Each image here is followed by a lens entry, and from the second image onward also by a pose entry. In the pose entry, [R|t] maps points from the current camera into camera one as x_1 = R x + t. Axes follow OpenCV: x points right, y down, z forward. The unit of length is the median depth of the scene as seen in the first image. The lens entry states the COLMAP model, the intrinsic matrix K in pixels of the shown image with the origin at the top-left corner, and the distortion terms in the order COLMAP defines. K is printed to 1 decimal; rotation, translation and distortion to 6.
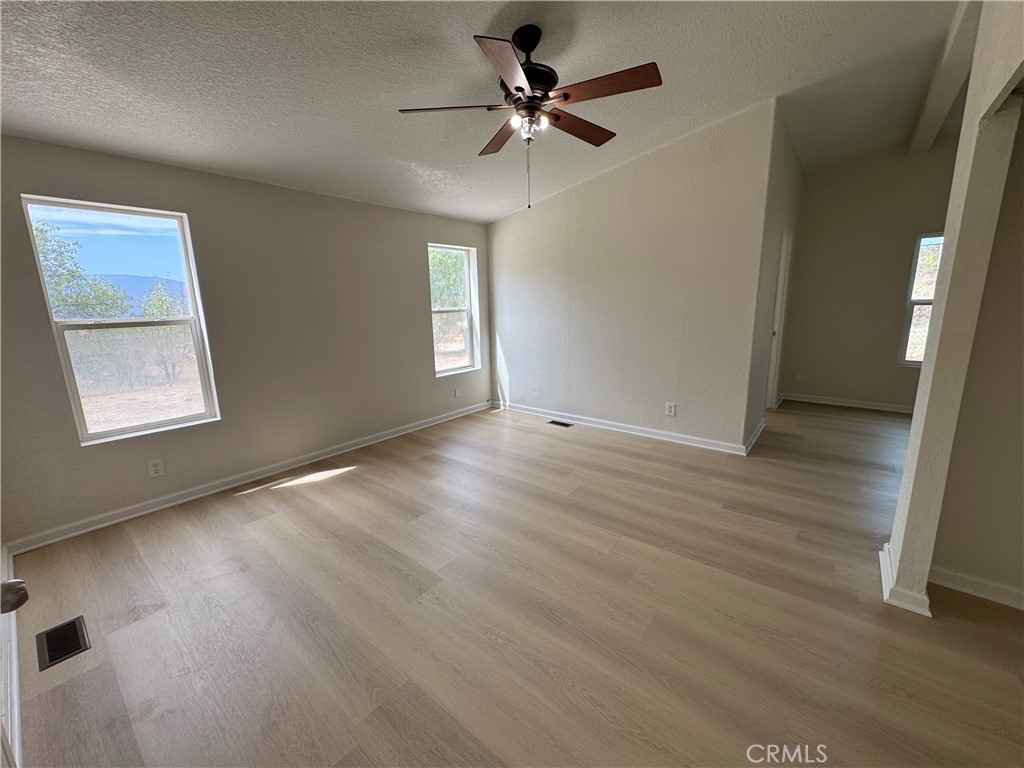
lens RADIAL K [[409.6, 0, 514.1], [0, 409.6, 384.6], [0, 0, 1]] dist [0.000757, 0.000049]
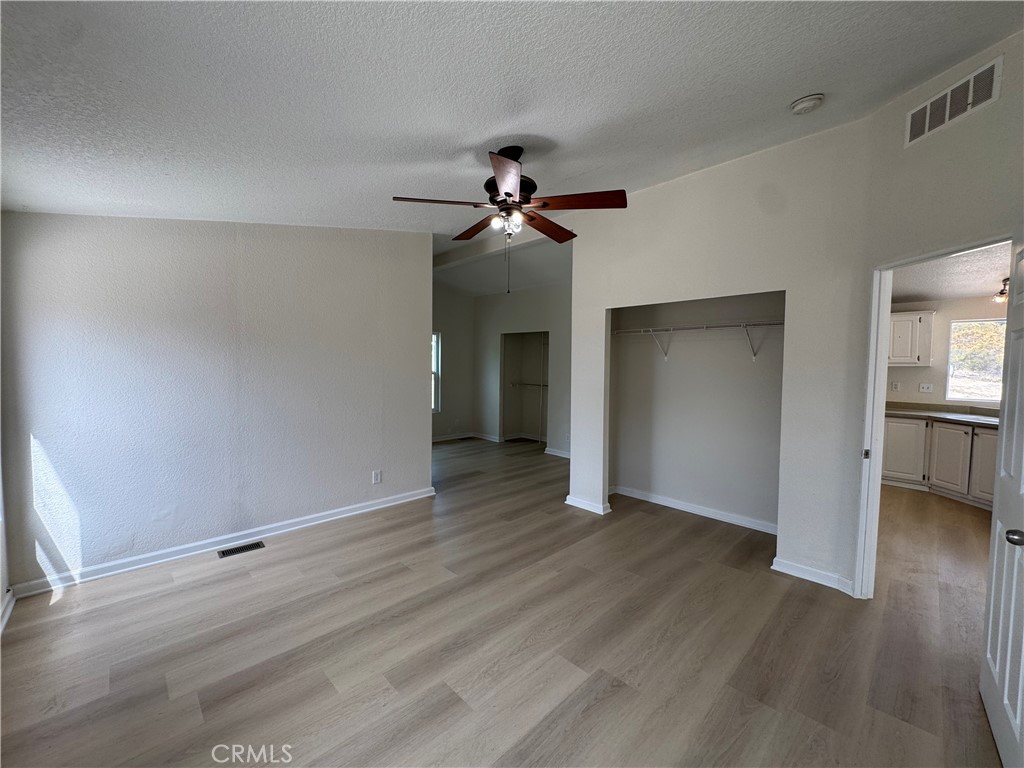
lens RADIAL K [[409.6, 0, 516.0], [0, 409.6, 379.8], [0, 0, 1]] dist [0.000757, 0.000049]
pose [[0.114393, -0.015948, 0.993308, -0.730726], [0.183741, 0.982960, -0.005378, -0.134140], [-0.976296, 0.183126, 0.115374, 0.626963]]
